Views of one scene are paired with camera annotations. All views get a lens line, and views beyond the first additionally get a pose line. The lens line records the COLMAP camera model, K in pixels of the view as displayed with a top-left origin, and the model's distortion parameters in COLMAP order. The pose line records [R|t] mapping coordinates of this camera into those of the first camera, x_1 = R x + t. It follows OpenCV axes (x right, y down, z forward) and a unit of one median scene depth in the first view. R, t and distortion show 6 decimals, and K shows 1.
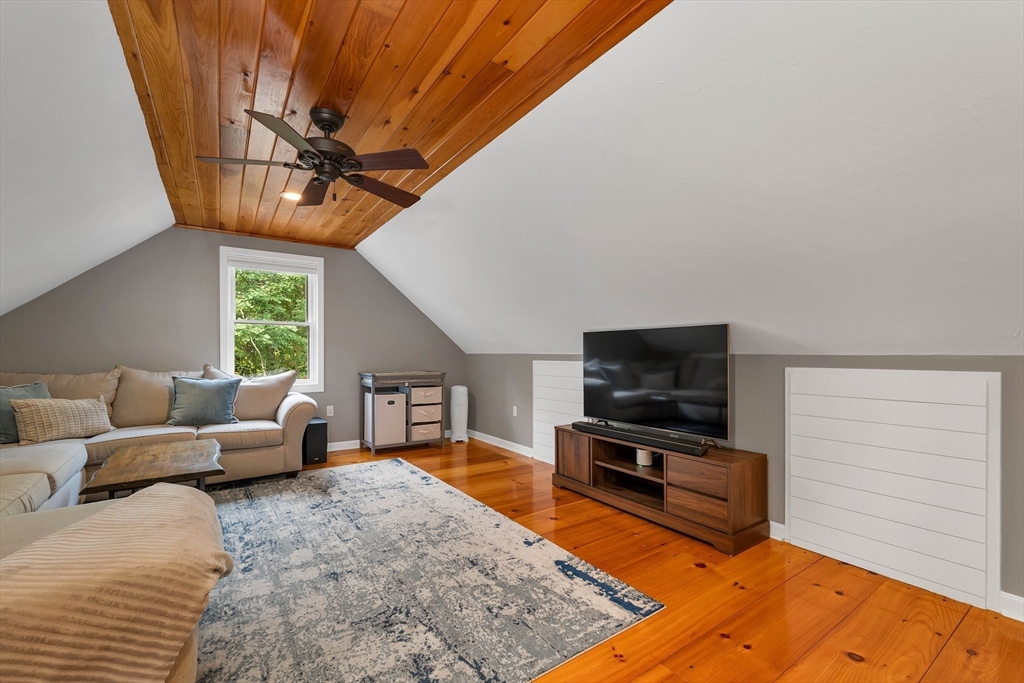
lens RADIAL K [[426.8, 0, 510.7], [0, 426.8, 350.9], [0, 0, 1]] dist [-0.004806, -0.000242]
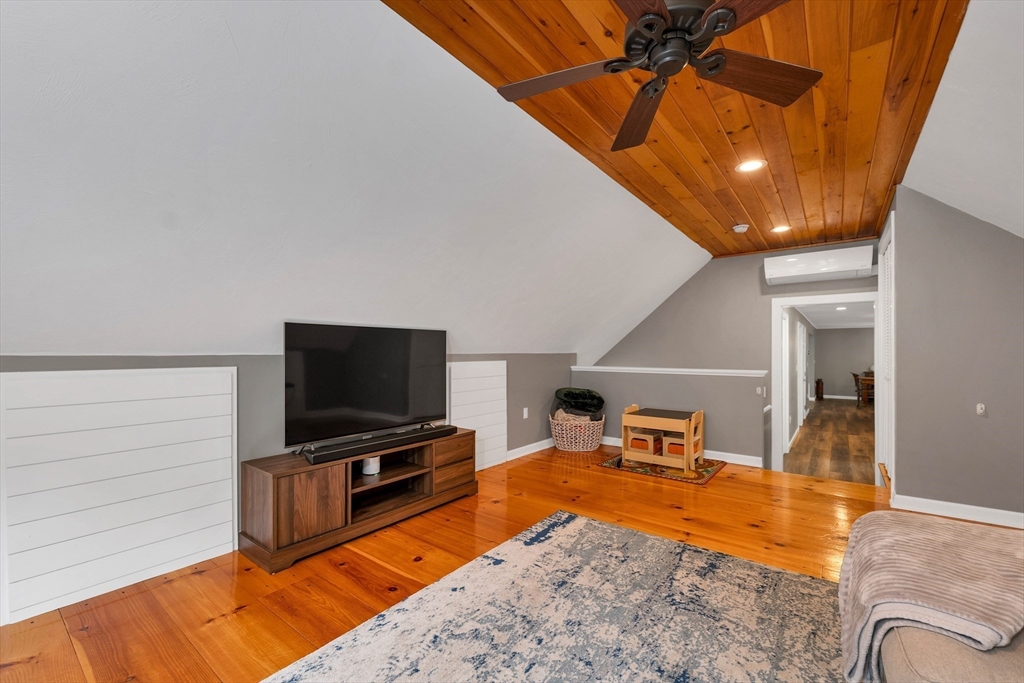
lens RADIAL K [[426.8, 0, 512.0], [0, 426.8, 346.2], [0, 0, 1]] dist [-0.004806, -0.000242]
pose [[-0.312650, 0.010800, 0.949807, -0.961785], [-0.005864, 0.999894, -0.013299, 0.001235], [-0.949850, -0.009728, -0.312553, 1.445062]]
